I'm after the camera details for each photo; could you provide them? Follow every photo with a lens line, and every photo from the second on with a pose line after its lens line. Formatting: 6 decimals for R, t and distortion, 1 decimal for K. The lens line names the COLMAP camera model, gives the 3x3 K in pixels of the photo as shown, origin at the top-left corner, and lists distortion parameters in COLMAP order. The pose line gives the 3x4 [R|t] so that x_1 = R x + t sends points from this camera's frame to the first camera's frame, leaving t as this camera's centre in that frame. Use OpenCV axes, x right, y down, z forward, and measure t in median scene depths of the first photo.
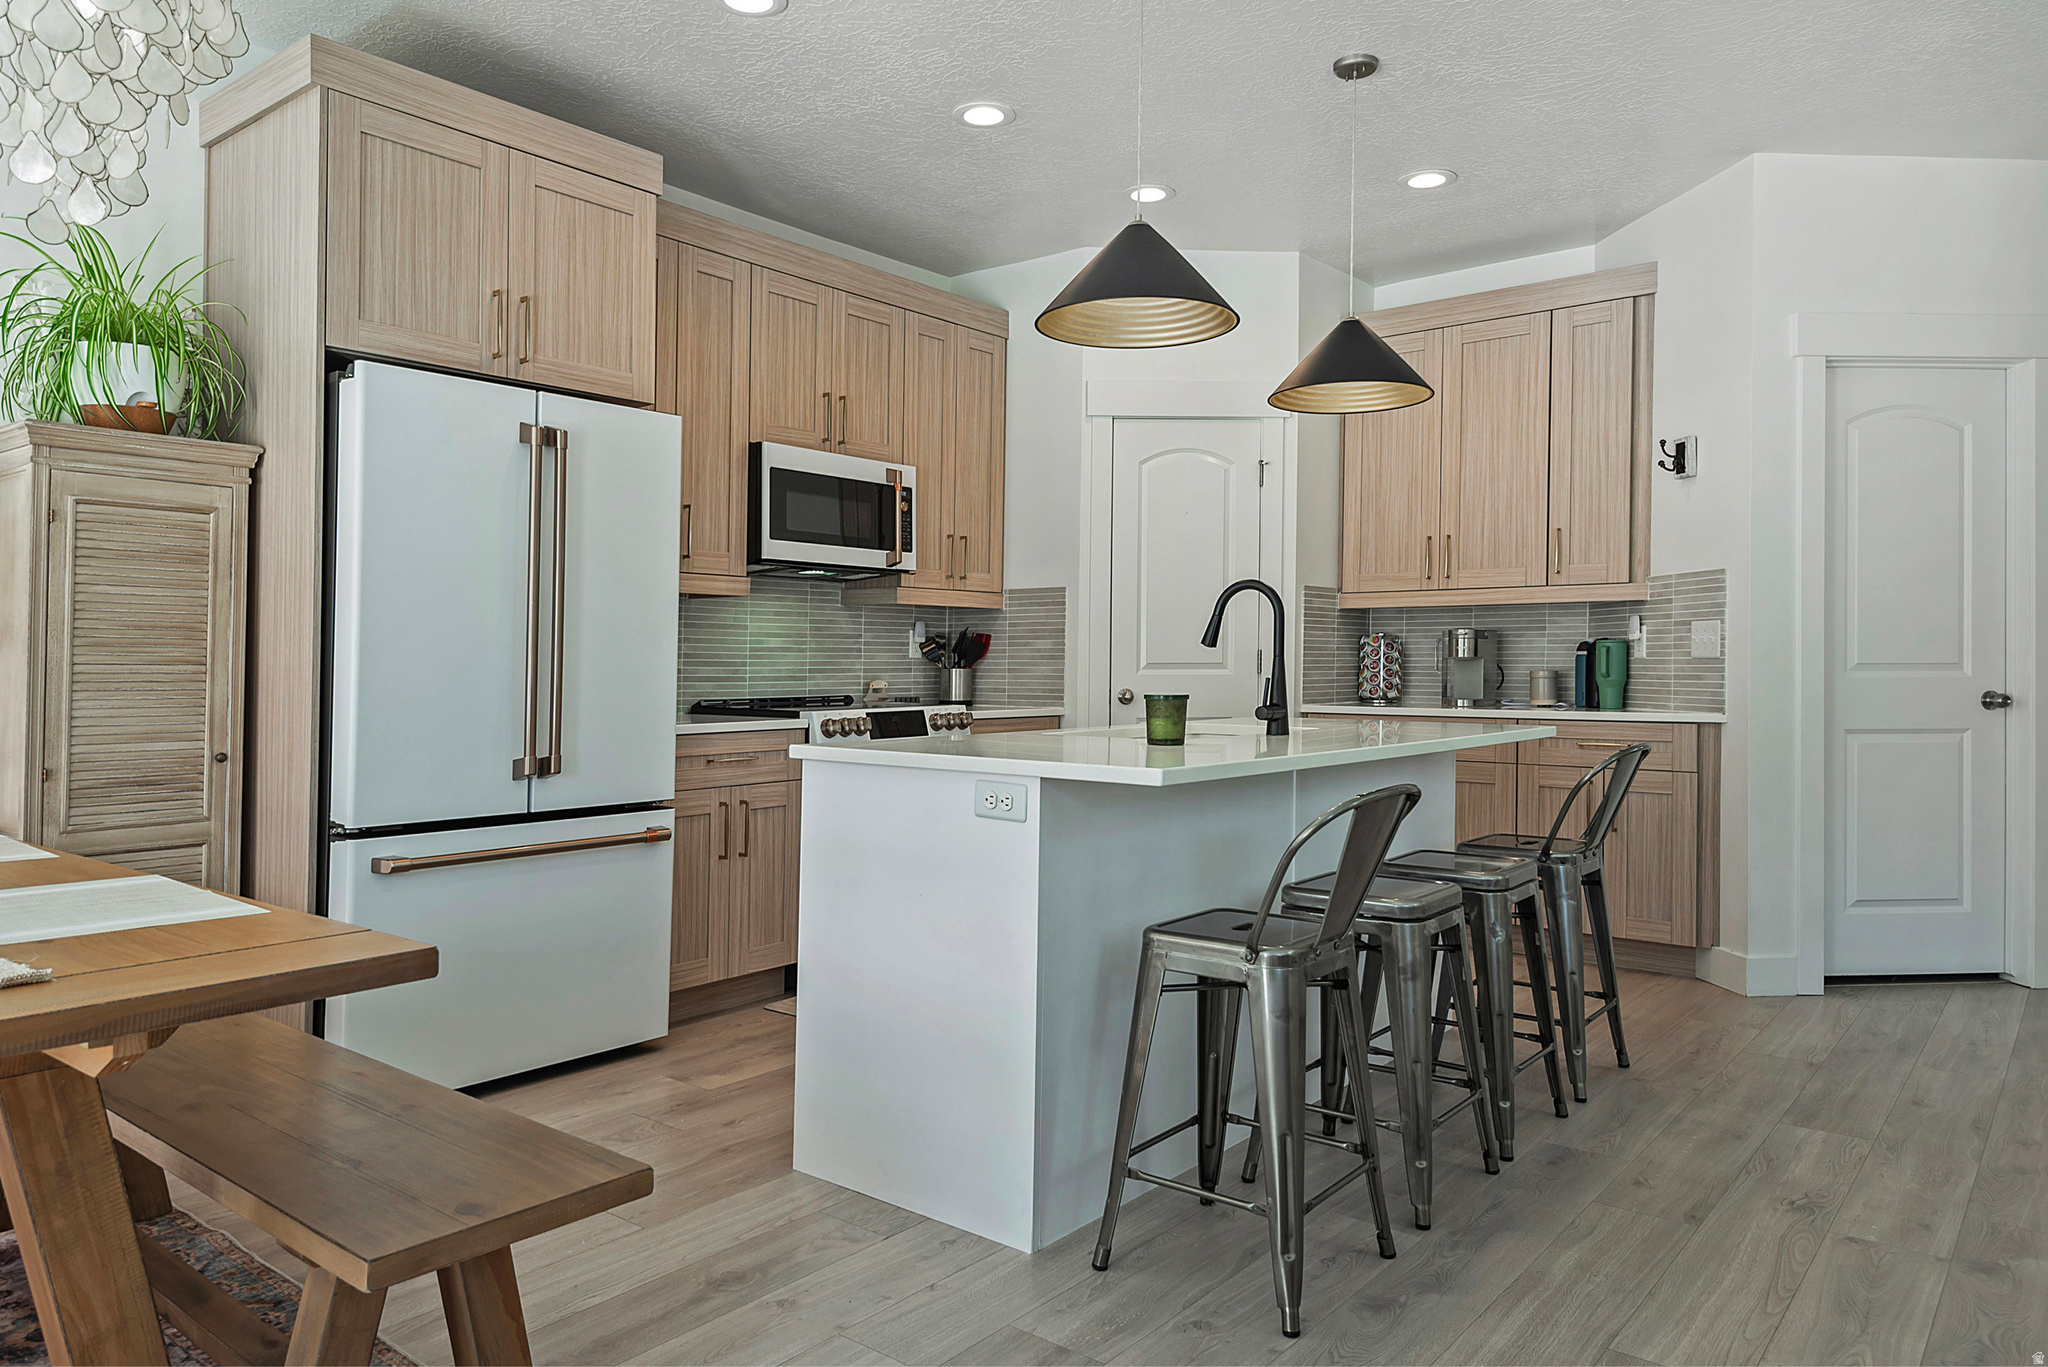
lens RADIAL K [[1360.9, 0, 990.9], [0, 1360.9, 693.9], [0, 0, 1]] dist [0.040467, -0.030298]
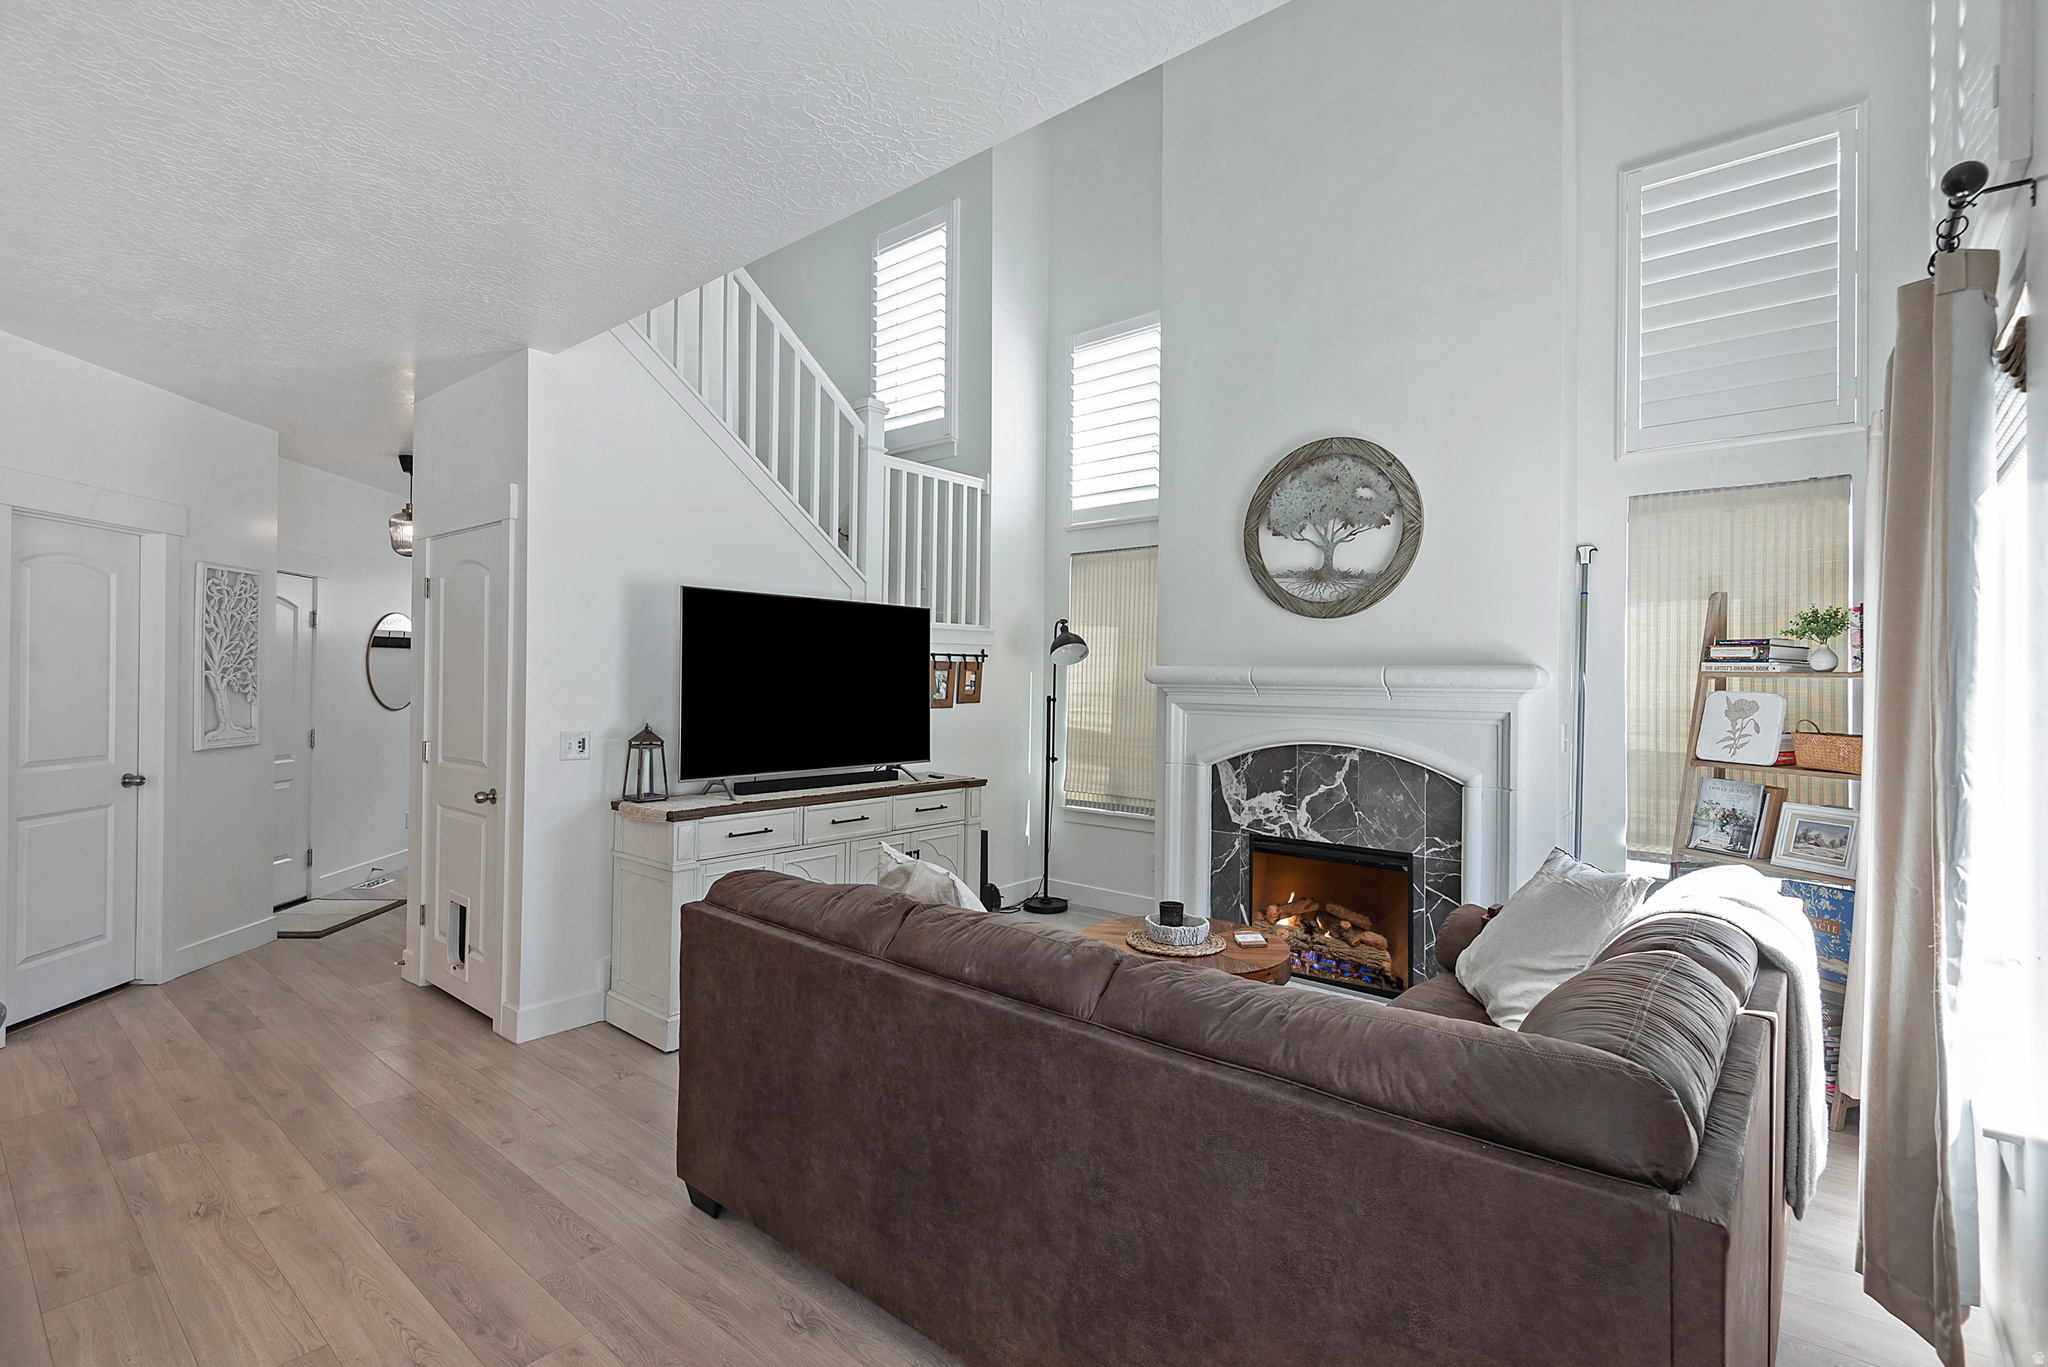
lens RADIAL K [[954.6, 0, 1021.0], [0, 954.6, 687.0], [0, 0, 1]] dist [0.022993, -0.011667]
pose [[0.010188, -0.009991, 0.999898, -0.184670], [0.014586, 0.999845, 0.009841, -0.074615], [-0.999842, 0.014484, 0.010332, 0.104944]]
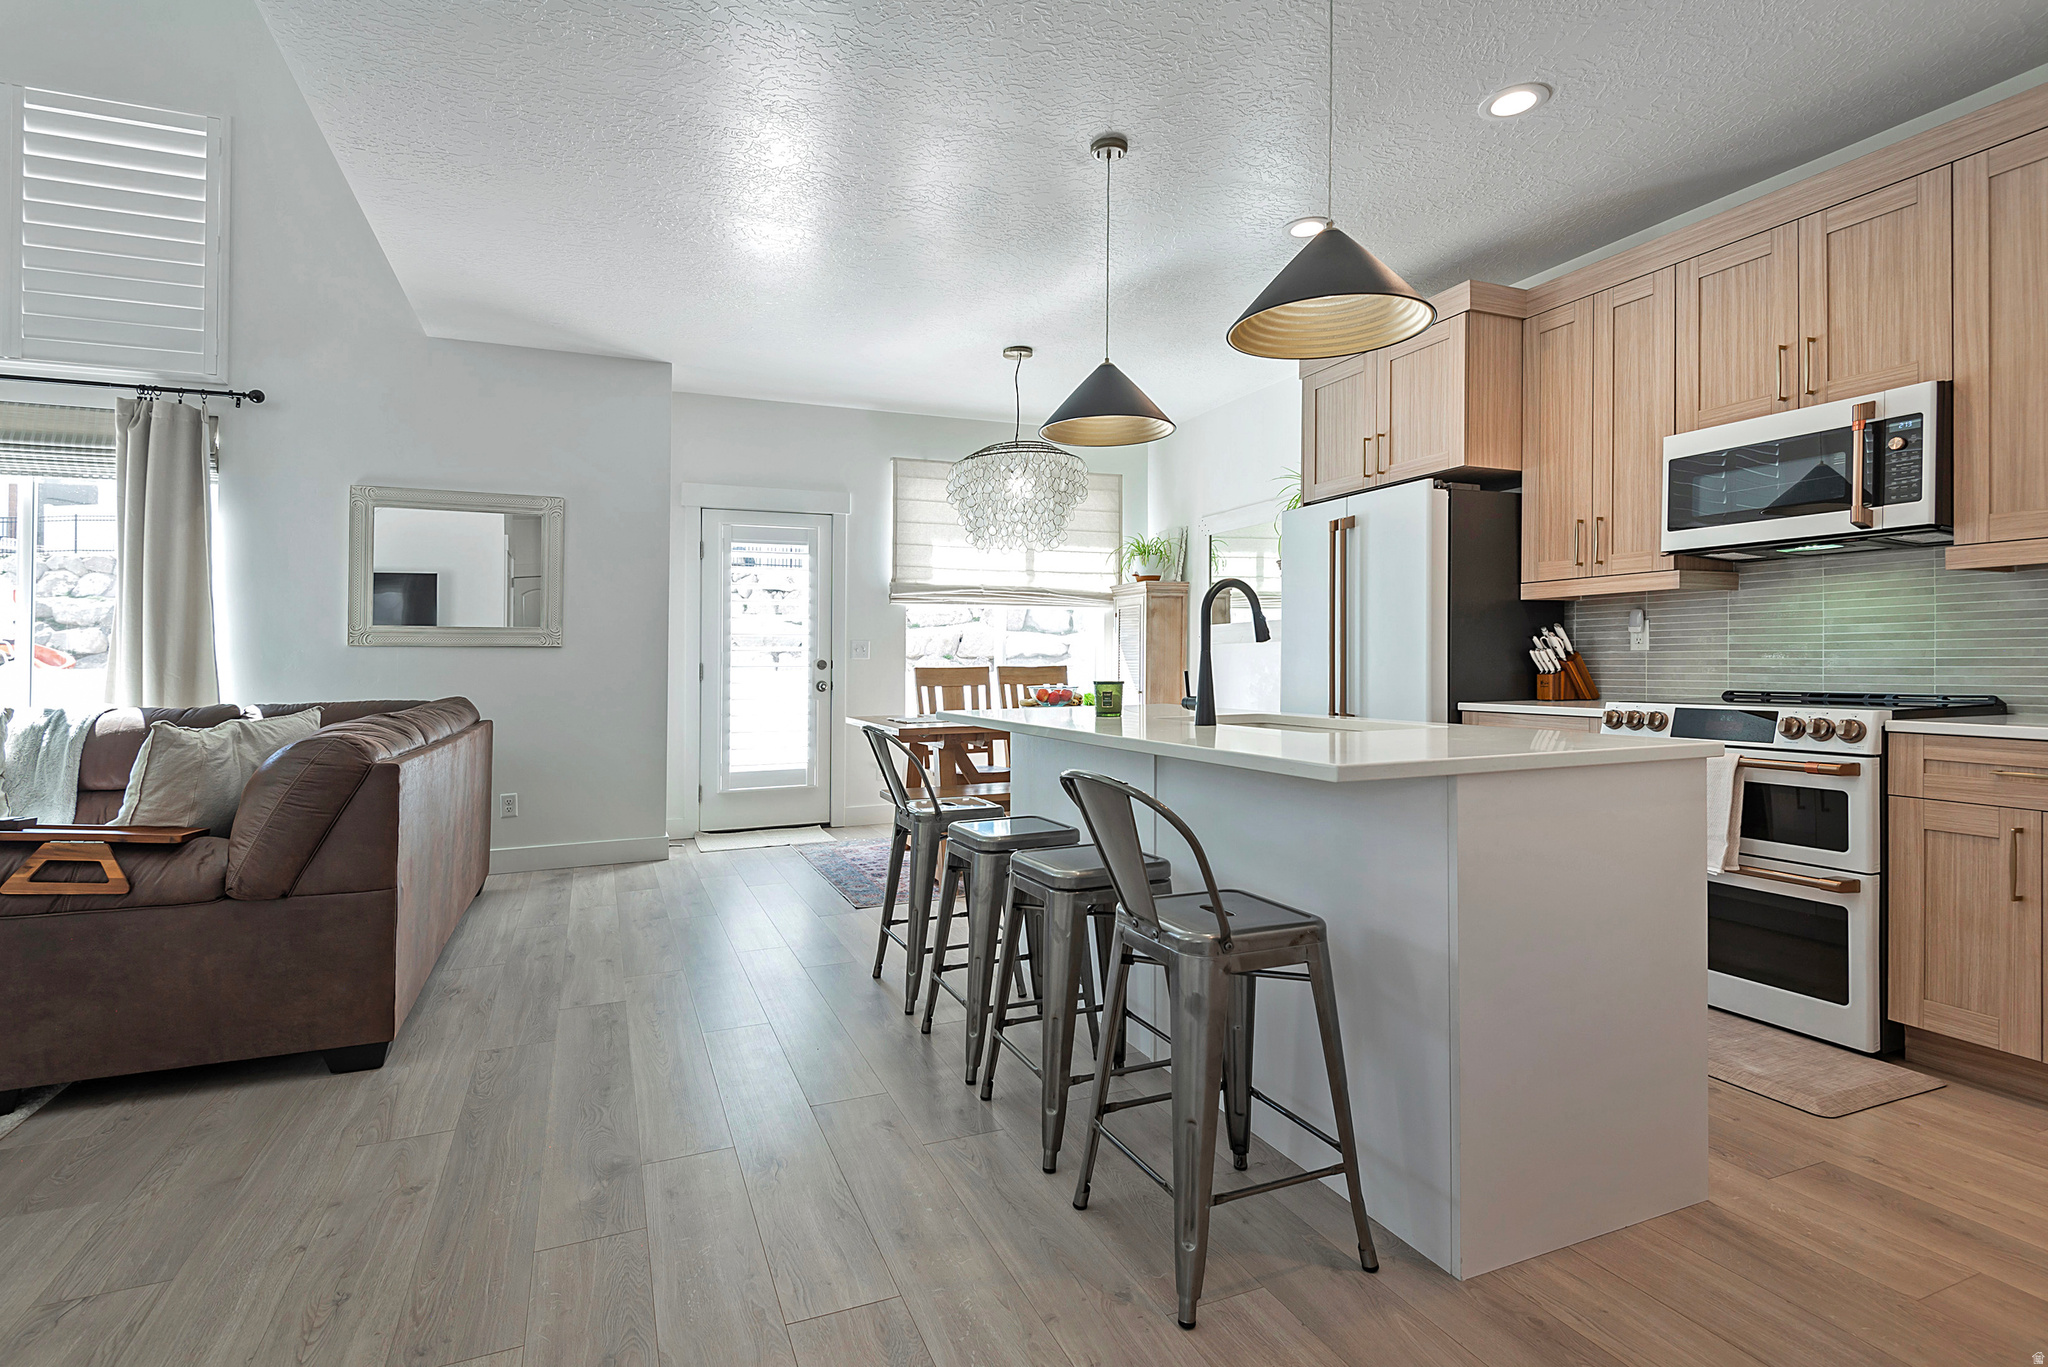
lens RADIAL K [[954.6, 0, 1019.7], [0, 954.6, 678.6], [0, 0, 1]] dist [0.022993, -0.011667]
pose [[-0.444897, 0.019887, -0.895361, 0.638965], [-0.012943, 0.999506, 0.028631, -0.017629], [0.895488, 0.024326, -0.444420, 0.821696]]
